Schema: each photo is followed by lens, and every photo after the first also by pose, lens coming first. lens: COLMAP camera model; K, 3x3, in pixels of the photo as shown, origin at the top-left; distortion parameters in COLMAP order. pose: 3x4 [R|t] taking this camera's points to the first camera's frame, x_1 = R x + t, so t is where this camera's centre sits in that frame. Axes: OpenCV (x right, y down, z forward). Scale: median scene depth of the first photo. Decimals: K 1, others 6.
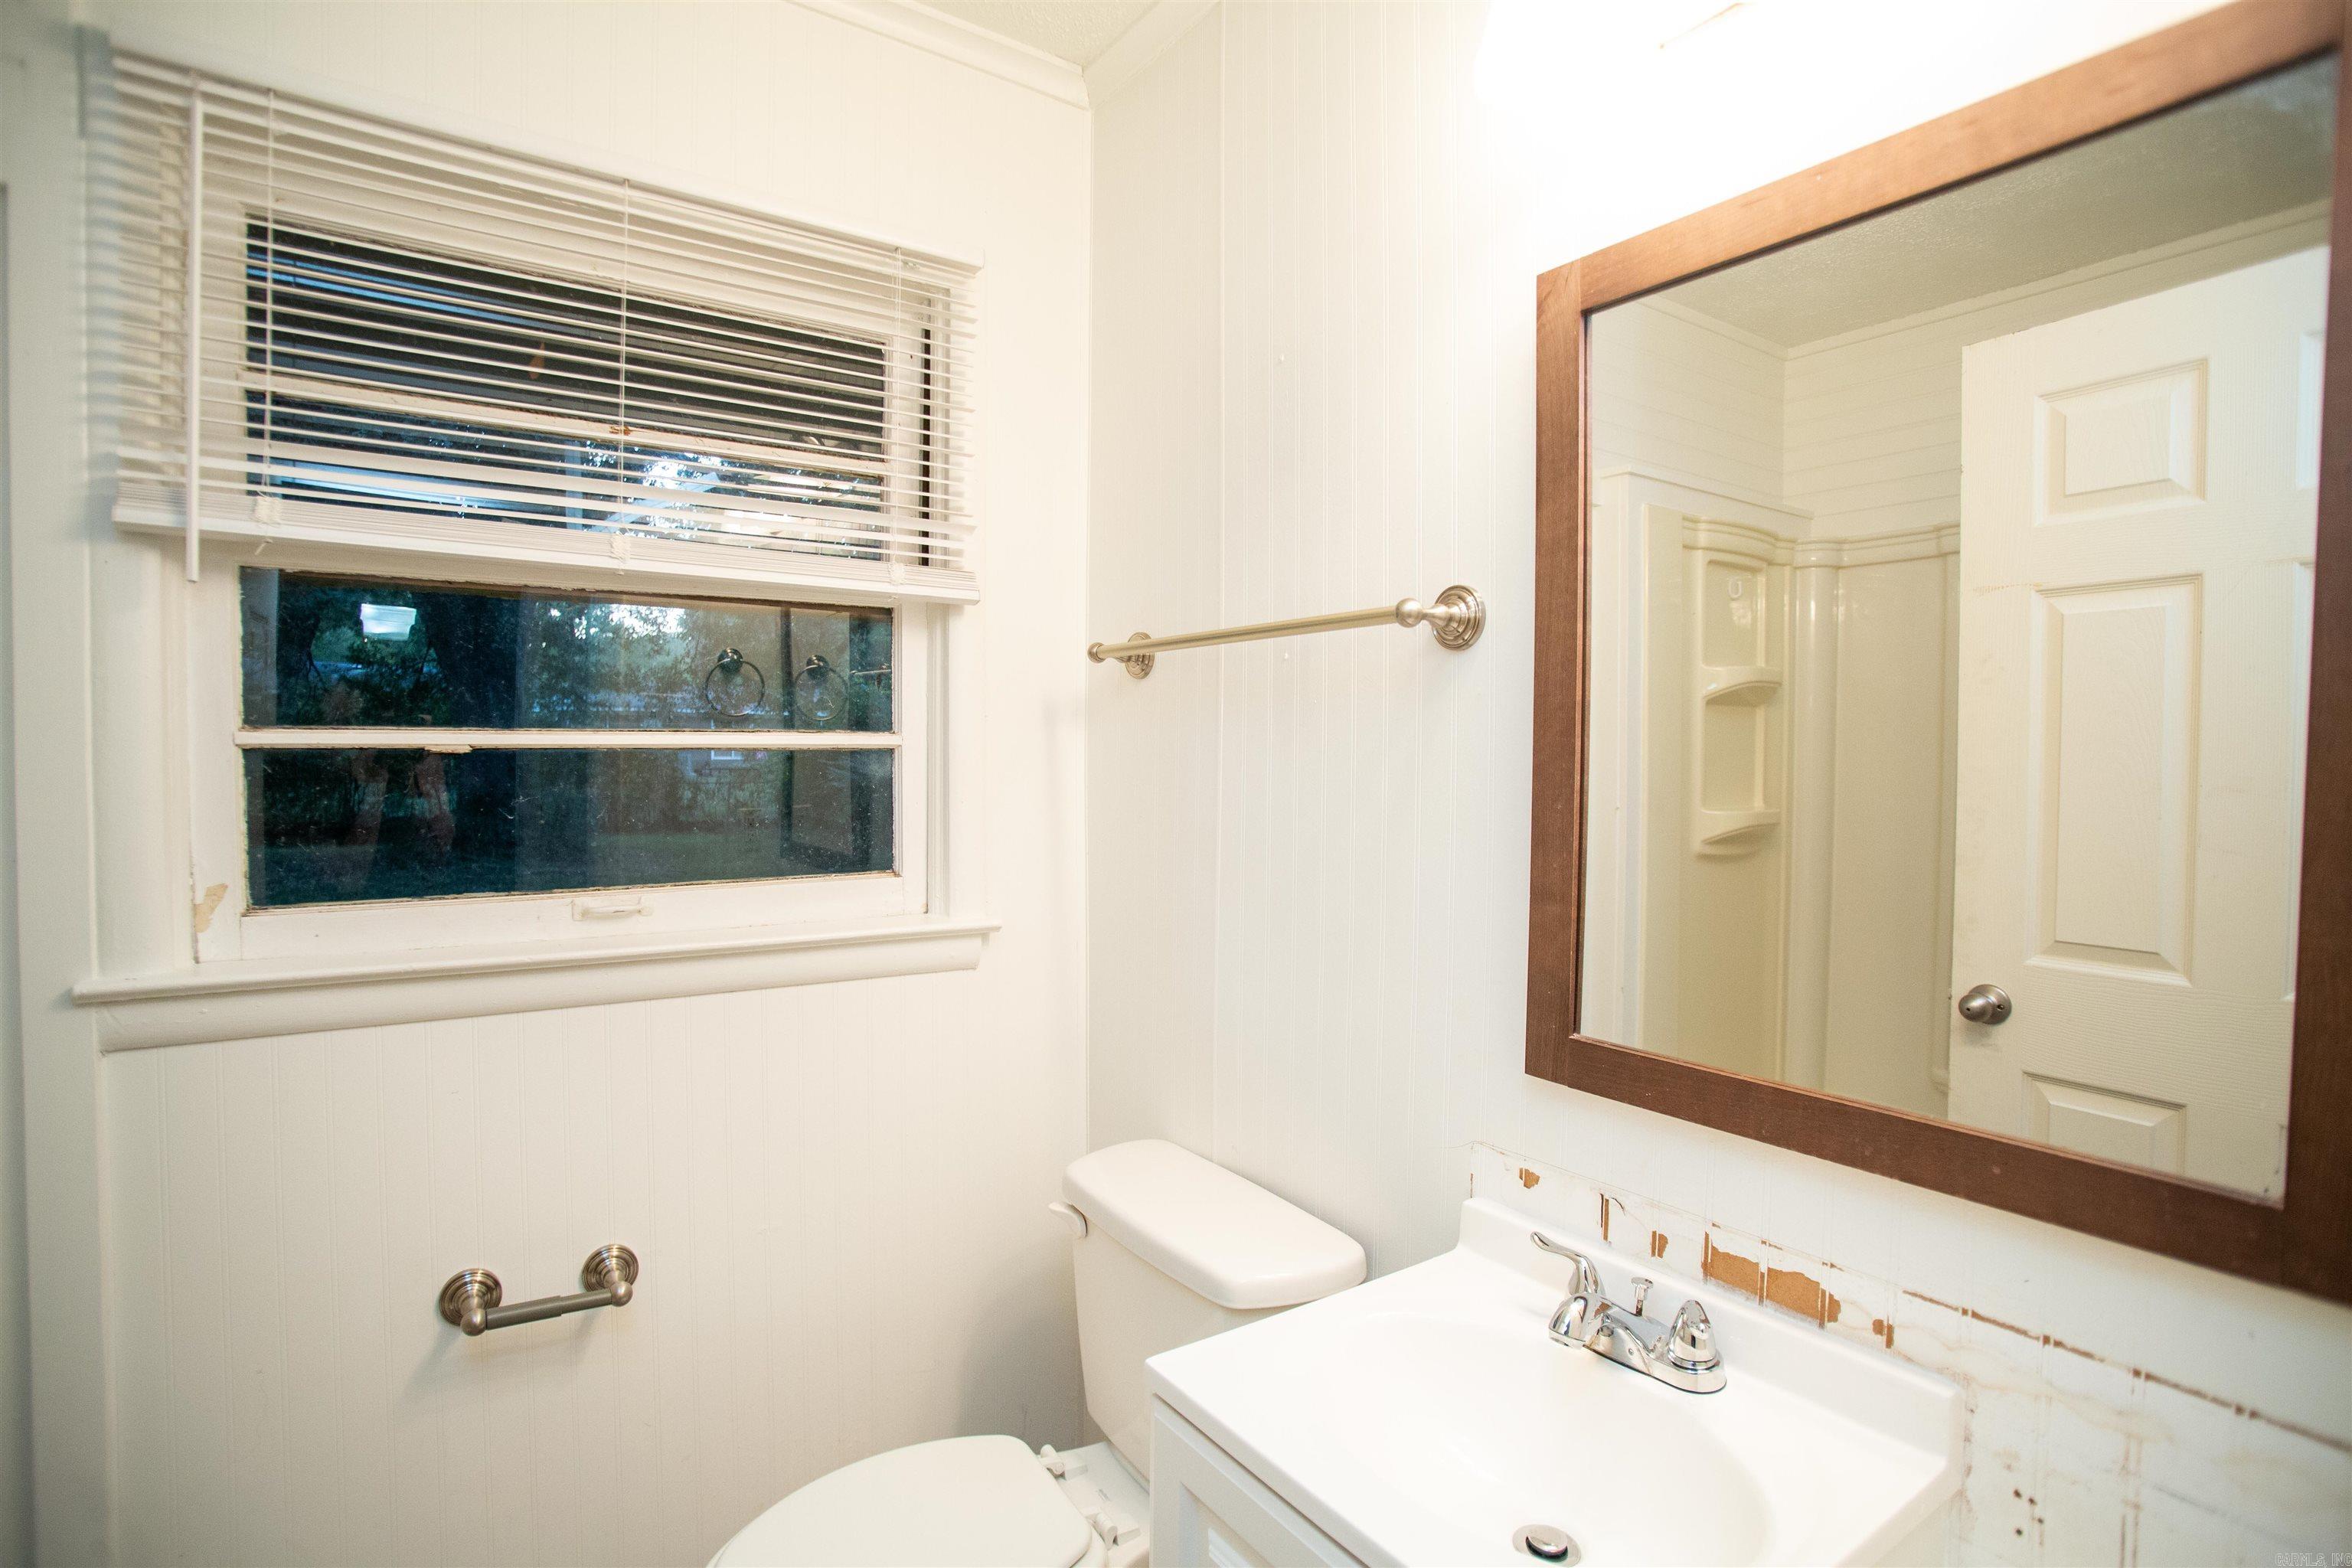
lens RADIAL K [[1153.8, 0, 1162.0], [0, 1153.8, 790.9], [0, 0, 1]] dist [-0.081213, 0.034574]
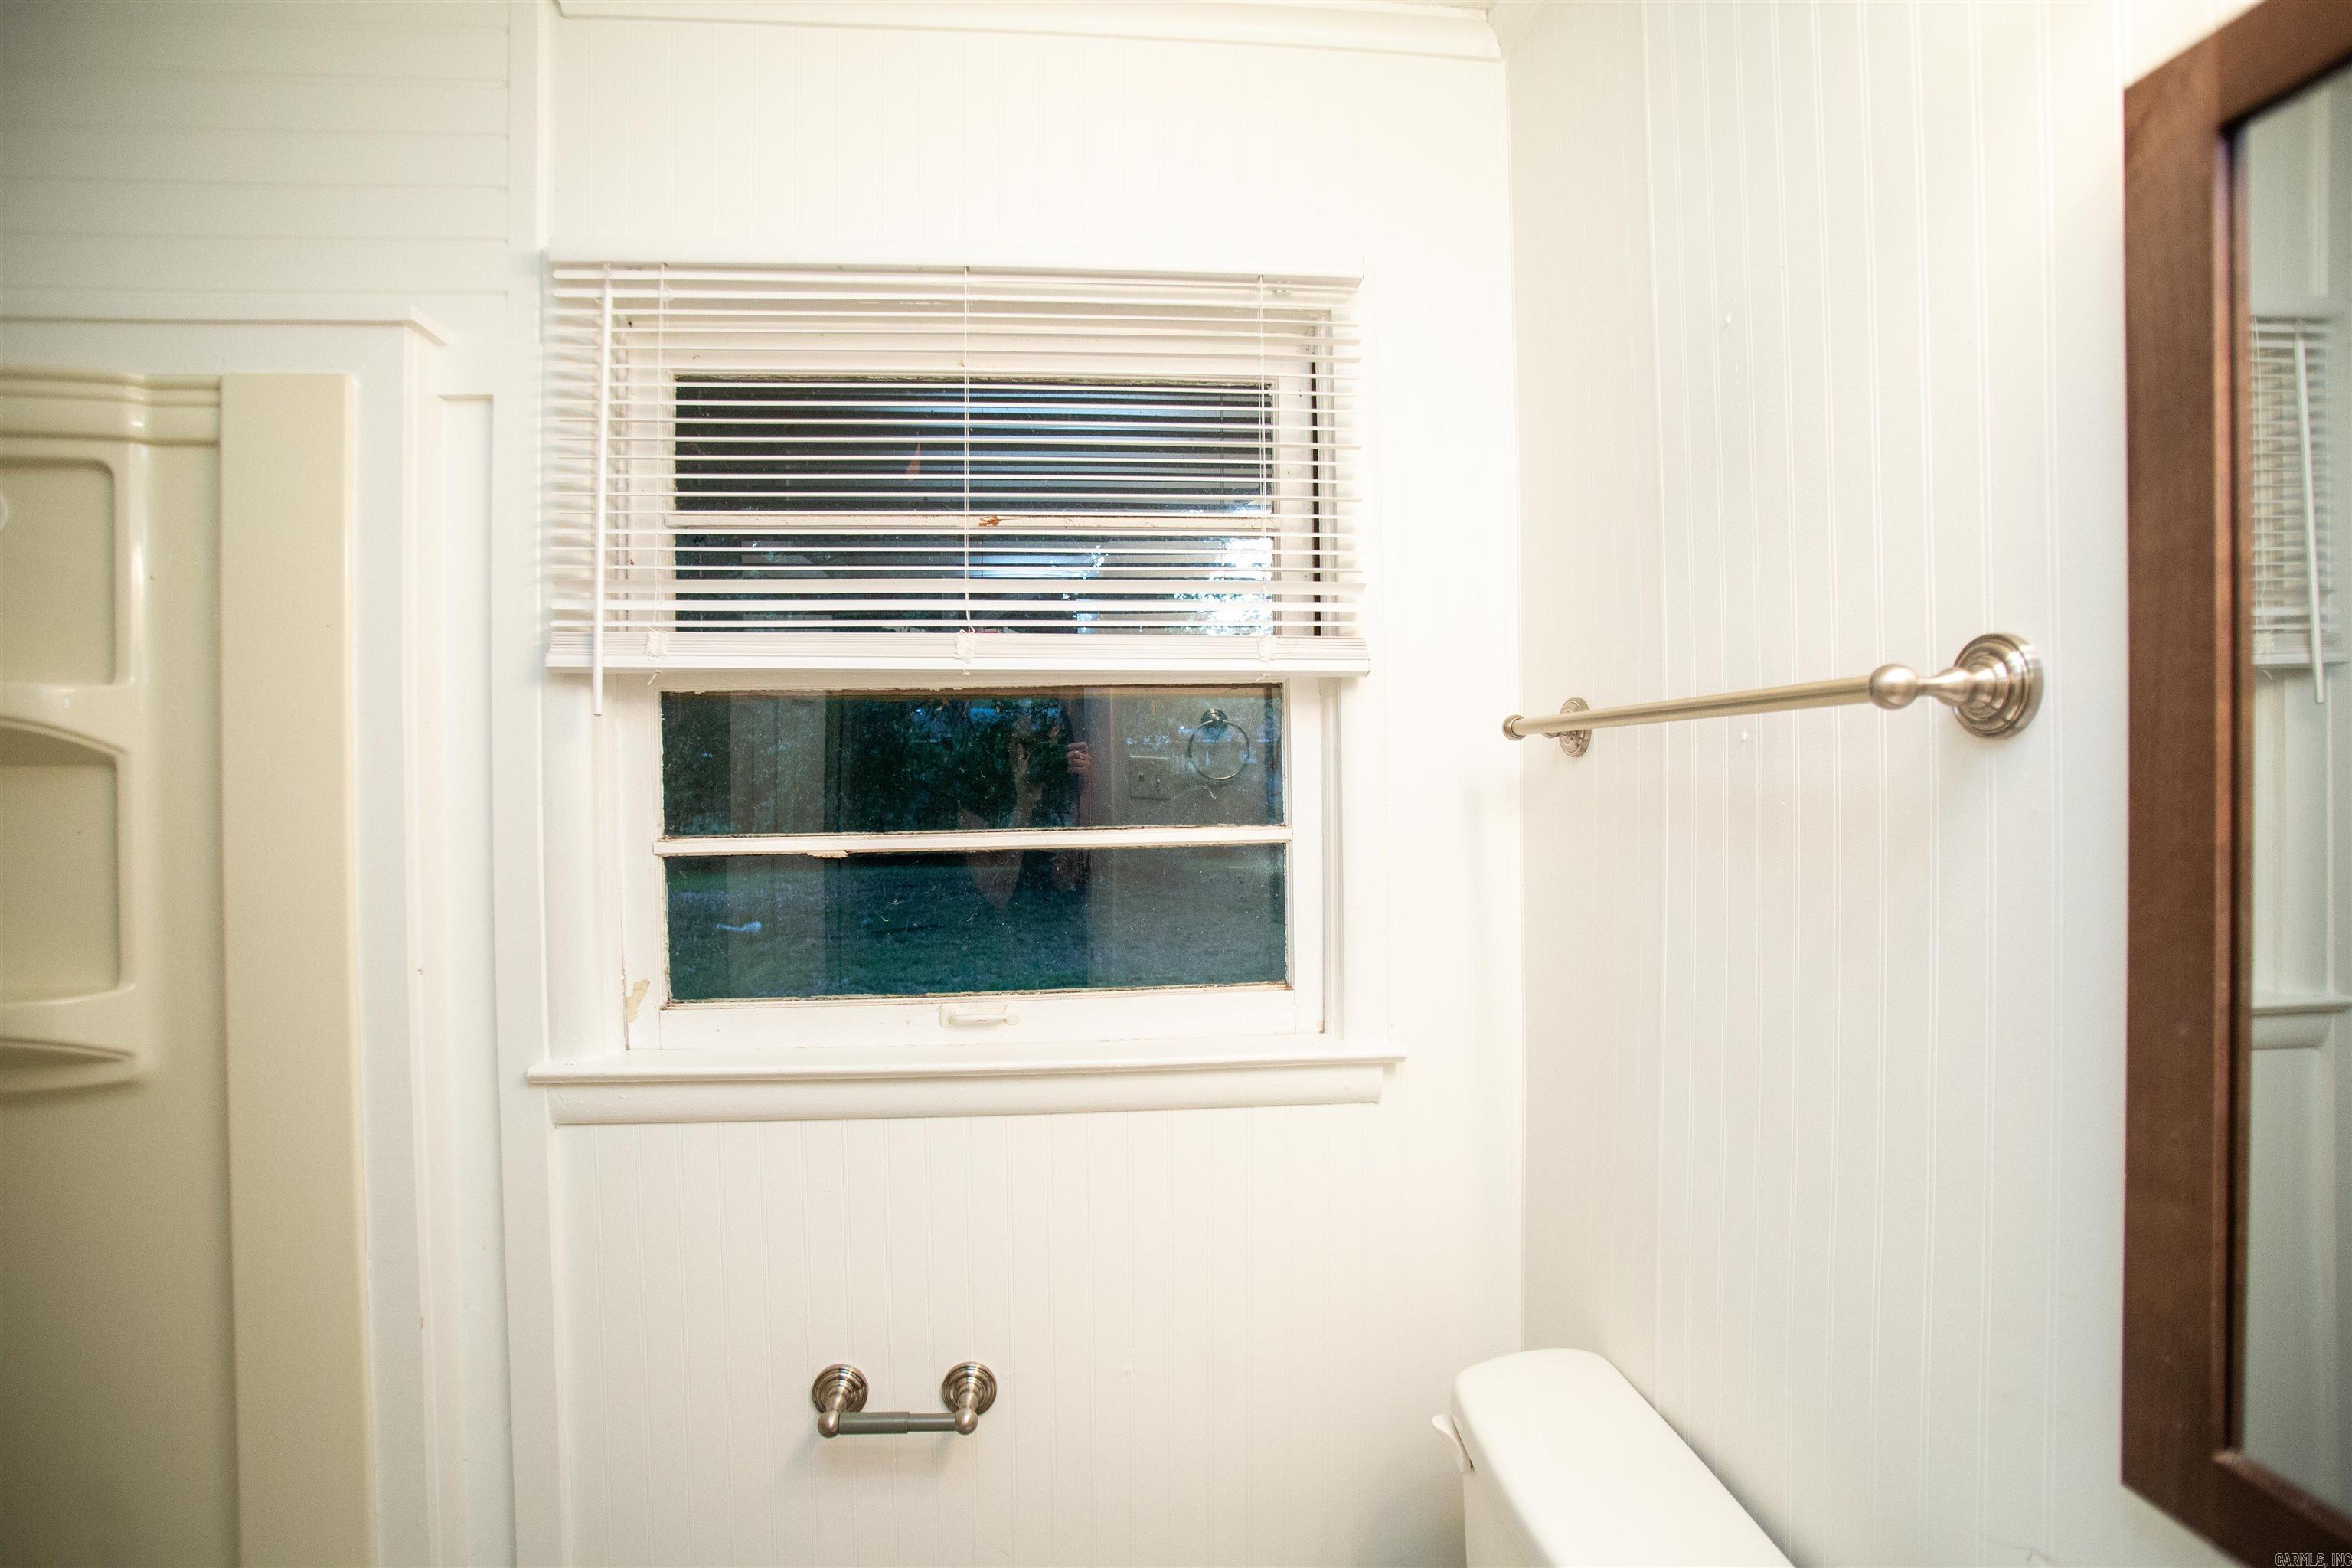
lens RADIAL K [[1153.8, 0, 1162.0], [0, 1153.8, 790.9], [0, 0, 1]] dist [-0.081213, 0.034574]
pose [[0.874000, -0.010007, -0.485823, 0.149704], [-0.000001, 0.999788, -0.020596, -0.078165], [0.485926, 0.018002, 0.873814, 0.244940]]
